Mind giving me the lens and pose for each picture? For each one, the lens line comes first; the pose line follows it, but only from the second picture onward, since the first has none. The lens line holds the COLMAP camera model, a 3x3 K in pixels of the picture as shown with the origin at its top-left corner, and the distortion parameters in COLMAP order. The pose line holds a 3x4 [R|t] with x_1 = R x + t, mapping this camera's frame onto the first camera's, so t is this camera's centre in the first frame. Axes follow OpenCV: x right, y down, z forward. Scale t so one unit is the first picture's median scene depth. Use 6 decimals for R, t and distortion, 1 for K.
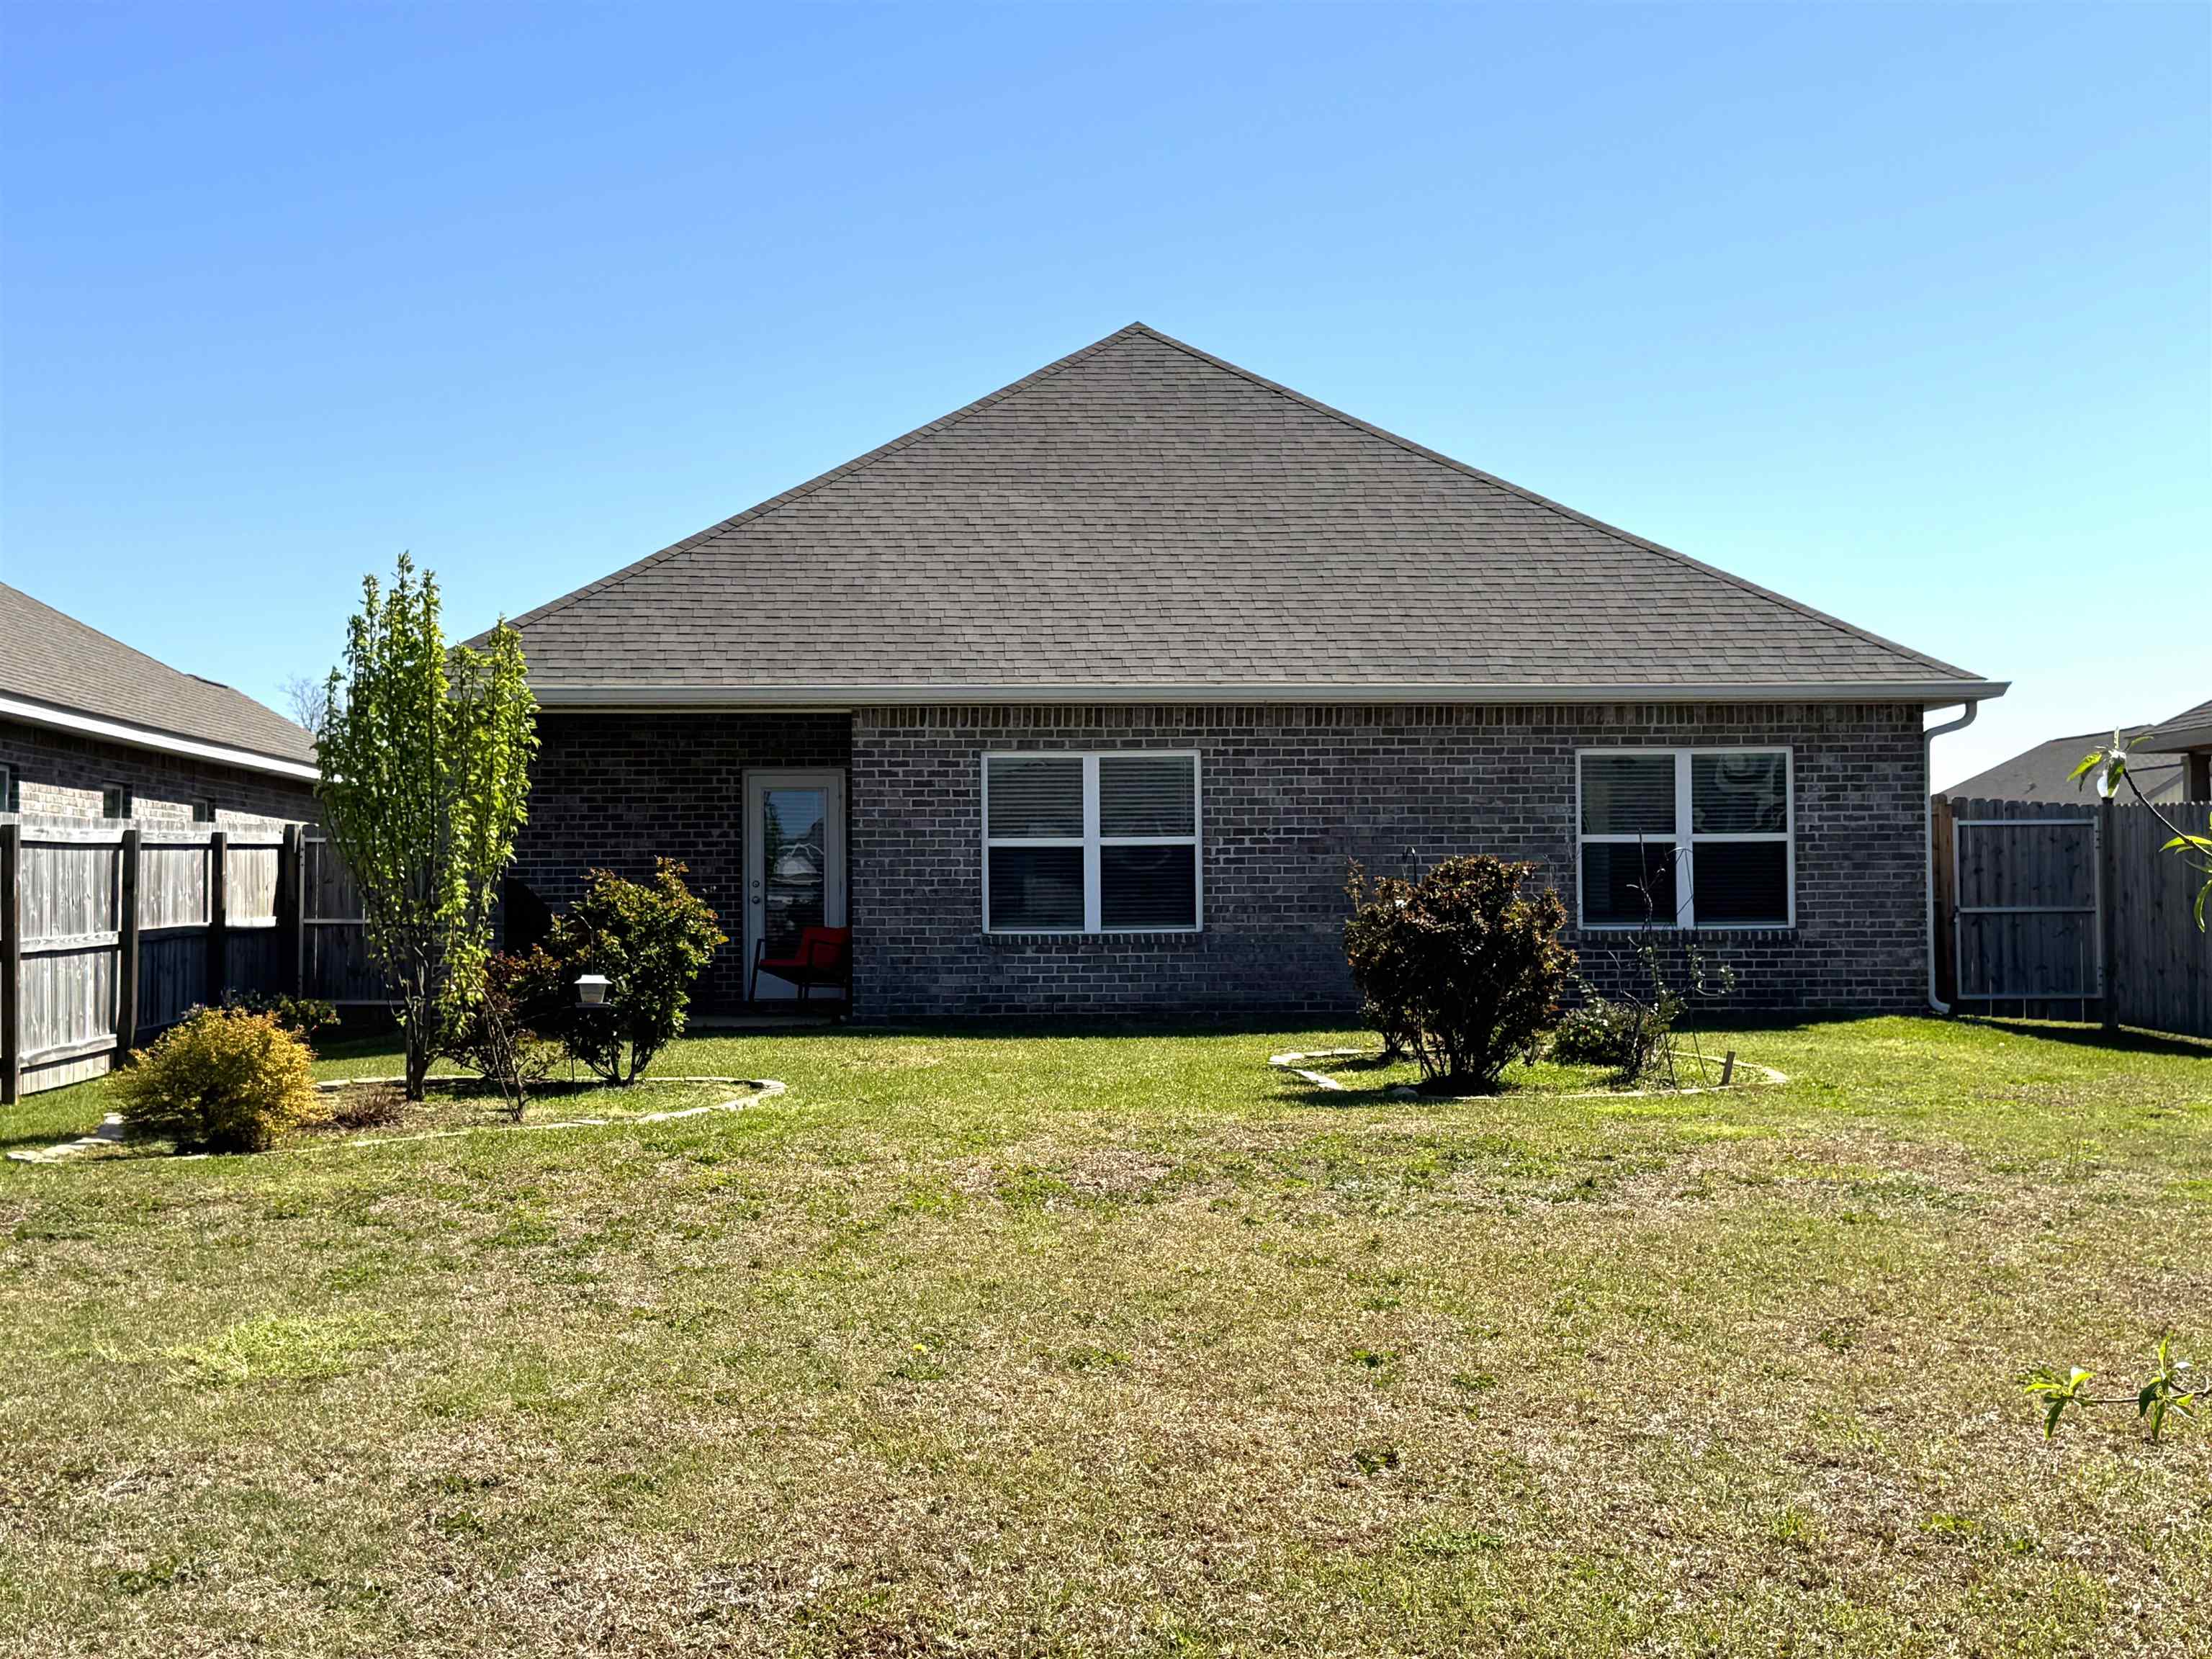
lens RADIAL K [[2828.8, 0, 1108.5], [0, 2828.8, 829.4], [0, 0, 1]] dist [0.032672, 0.000000]
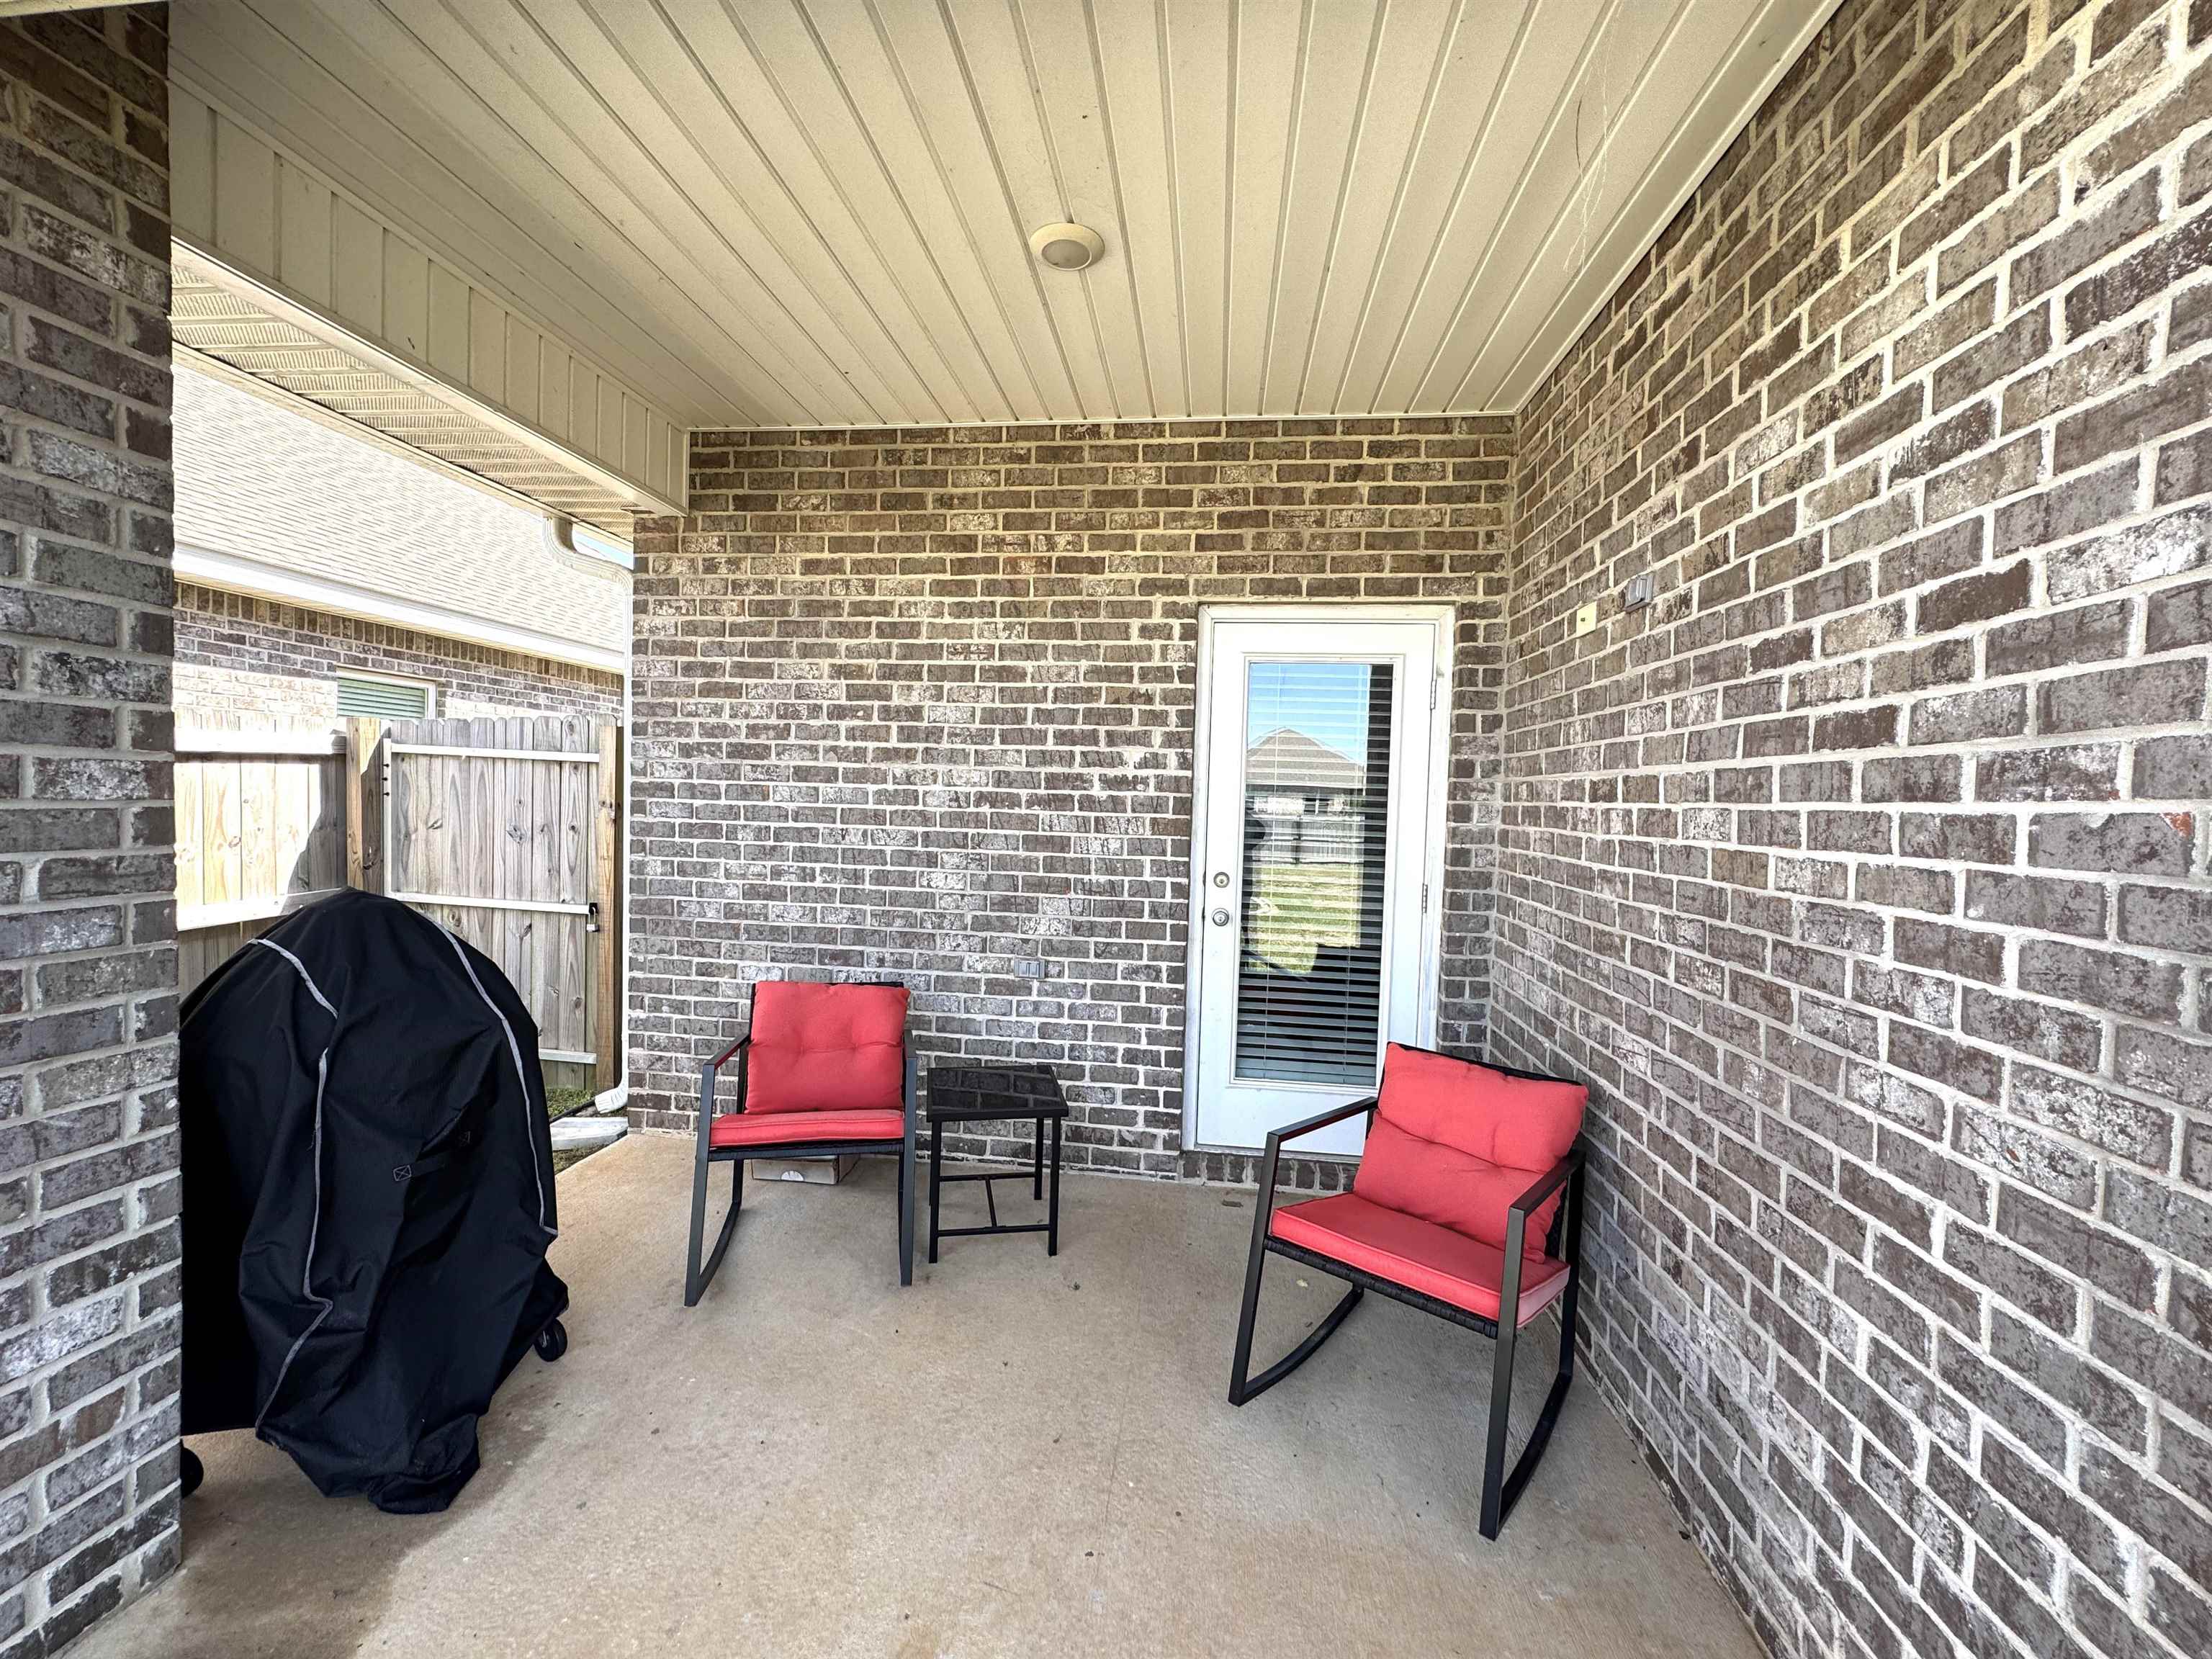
lens RADIAL K [[875.6, 0, 1112.1], [0, 875.6, 832.0], [0, 0, 1]] dist [-0.009896, 0.000591]
pose [[0.974740, 0.045191, -0.218723, -0.113090], [-0.033103, 0.997731, 0.058620, 0.004938], [0.220876, -0.049899, 0.974025, 0.873991]]
